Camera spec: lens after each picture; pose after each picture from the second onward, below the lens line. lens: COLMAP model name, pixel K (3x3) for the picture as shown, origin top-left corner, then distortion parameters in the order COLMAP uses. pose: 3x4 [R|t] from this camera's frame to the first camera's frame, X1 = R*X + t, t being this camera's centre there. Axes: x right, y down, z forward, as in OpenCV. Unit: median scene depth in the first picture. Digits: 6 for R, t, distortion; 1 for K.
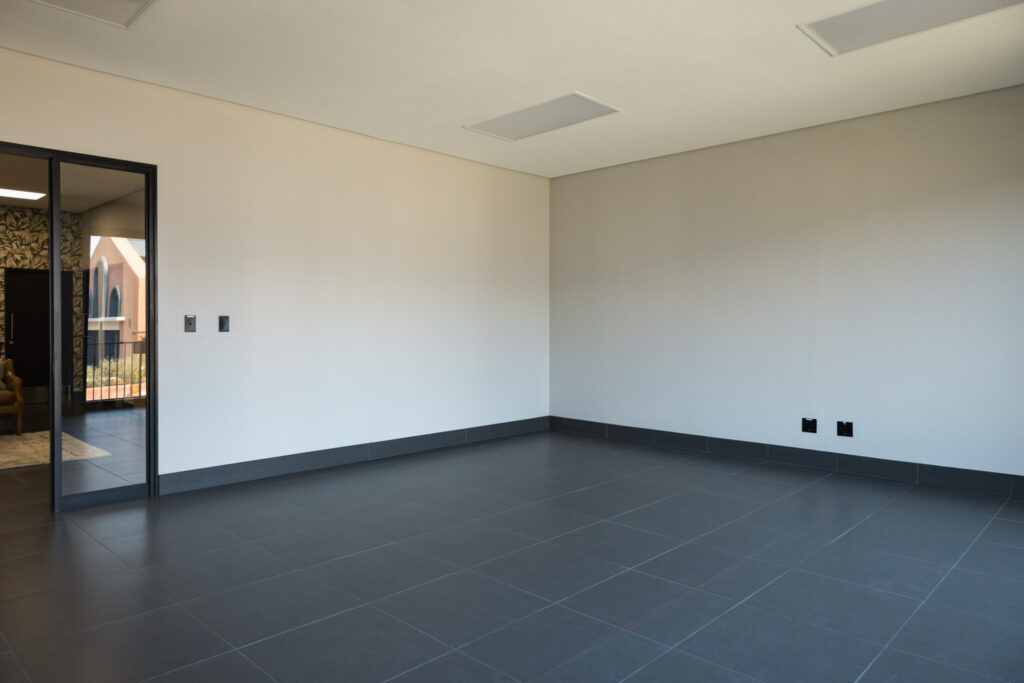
lens RADIAL K [[669.2, 0, 509.7], [0, 669.2, 347.9], [0, 0, 1]] dist [0.009610, -0.001763]
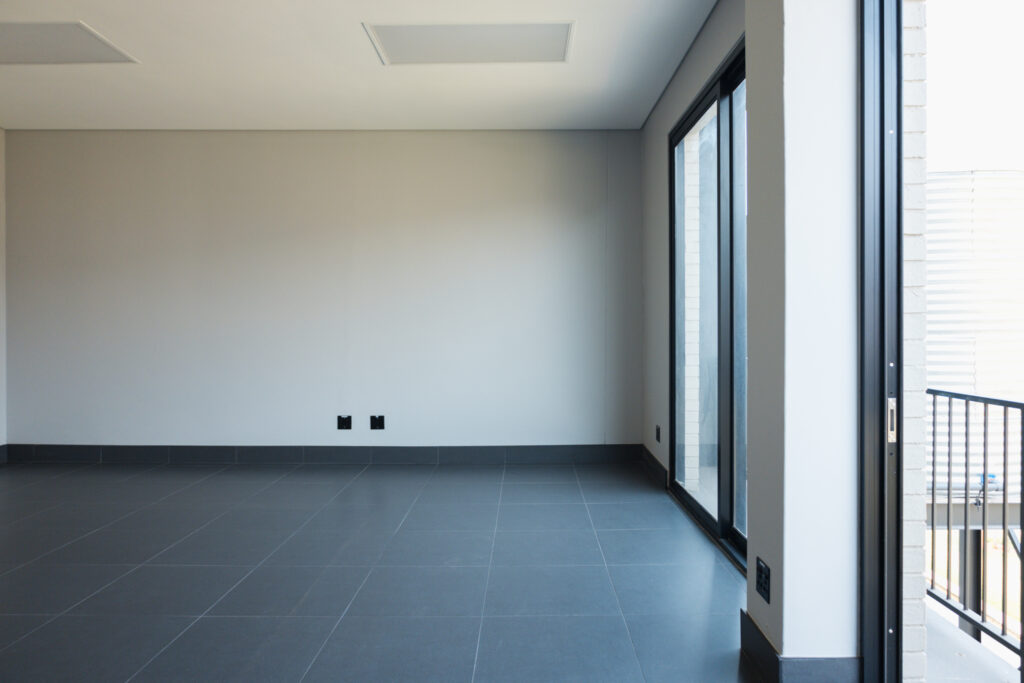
lens RADIAL K [[669.2, 0, 509.7], [0, 669.2, 347.9], [0, 0, 1]] dist [0.009610, -0.001763]
pose [[0.725277, -0.022244, 0.688098, -0.073754], [0.023429, 0.999696, 0.007622, -0.000068], [-0.688058, 0.010593, 0.725578, 0.087441]]
